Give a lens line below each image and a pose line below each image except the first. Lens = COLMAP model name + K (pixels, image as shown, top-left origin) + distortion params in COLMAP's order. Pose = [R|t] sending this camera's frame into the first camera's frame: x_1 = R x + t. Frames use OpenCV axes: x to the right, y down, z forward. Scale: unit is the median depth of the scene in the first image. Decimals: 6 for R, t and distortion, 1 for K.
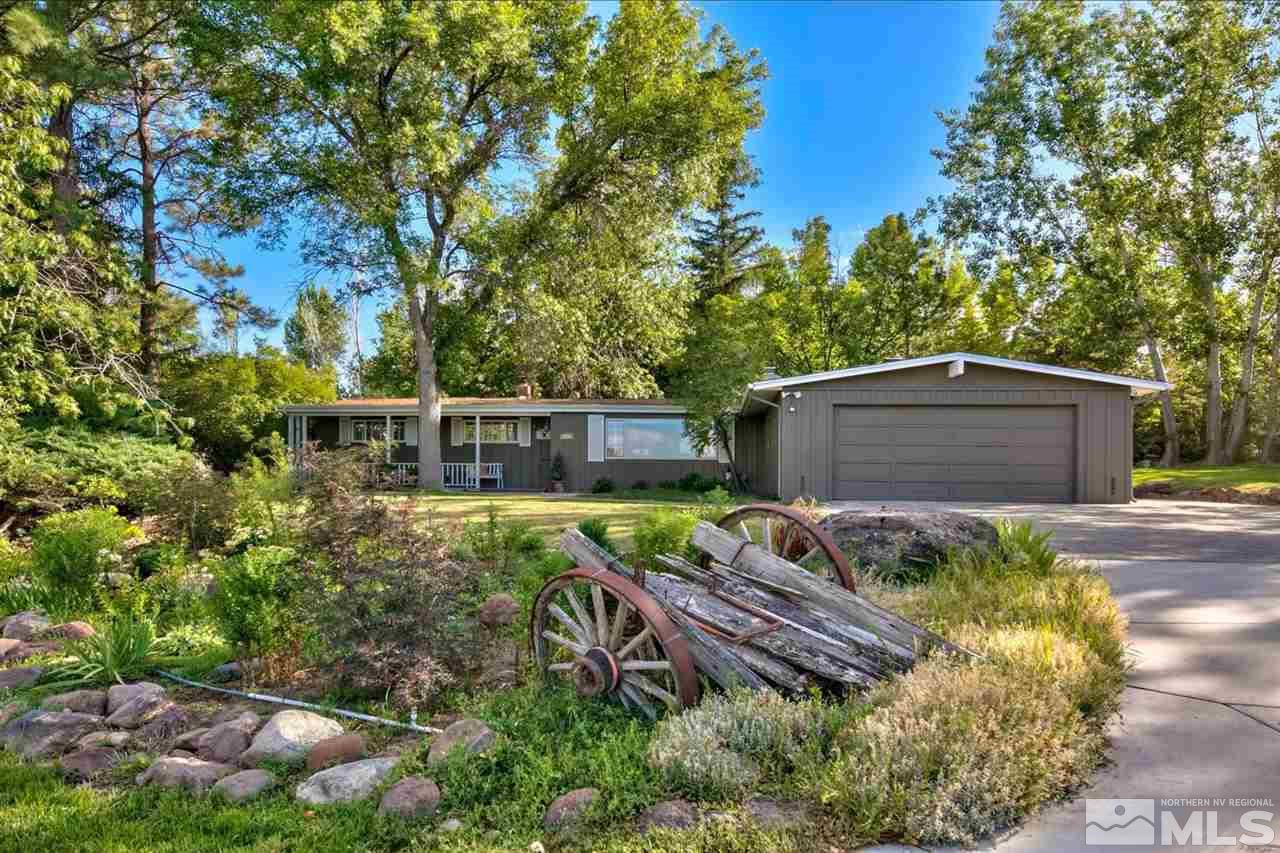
lens RADIAL K [[550.1, 0, 644.5], [0, 550.1, 436.2], [0, 0, 1]] dist [-0.001008, -0.000075]
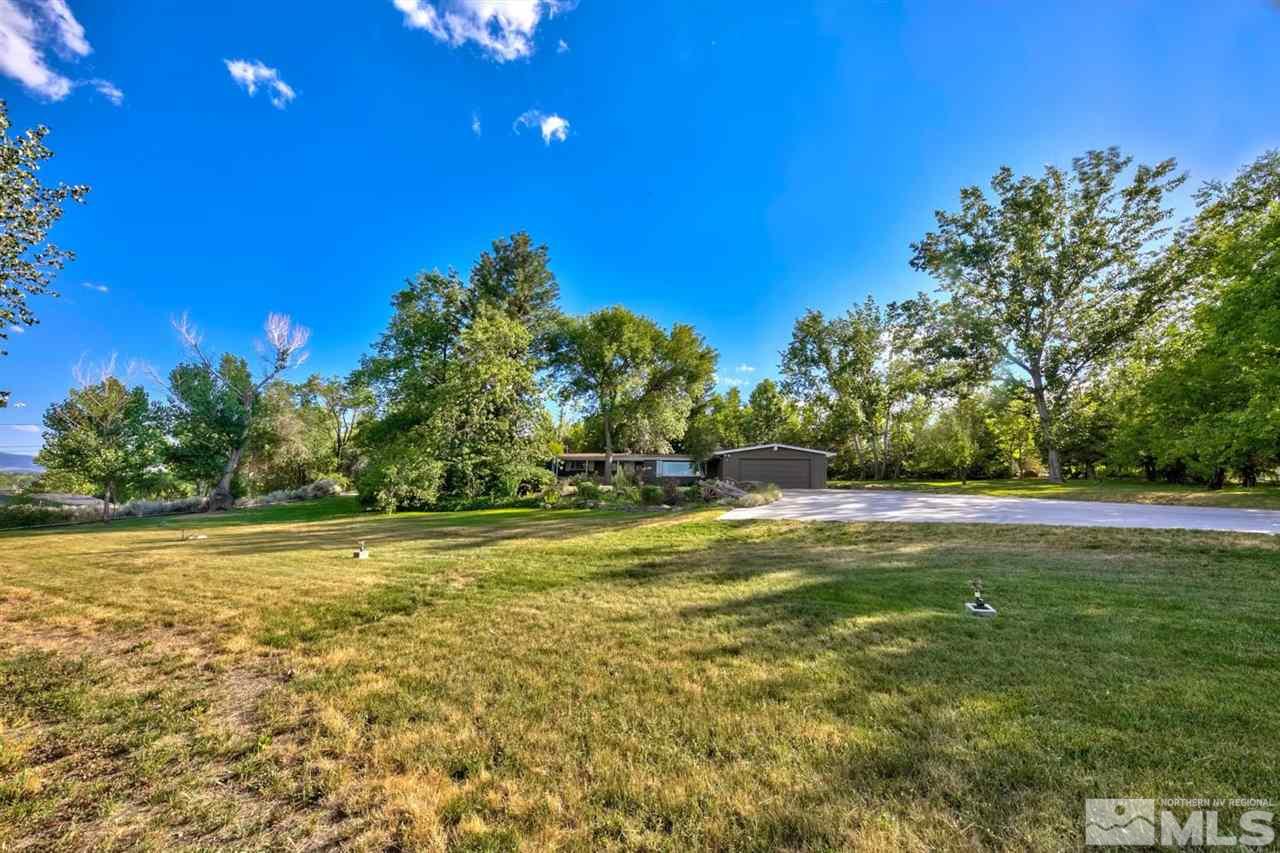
lens RADIAL K [[550.1, 0, 644.5], [0, 550.1, 436.2], [0, 0, 1]] dist [-0.001008, -0.000075]
pose [[0.991172, 0.015205, 0.131708, -0.466452], [-0.005596, 0.997315, -0.073023, 0.036284], [-0.132465, 0.071641, 0.988595, -1.559244]]
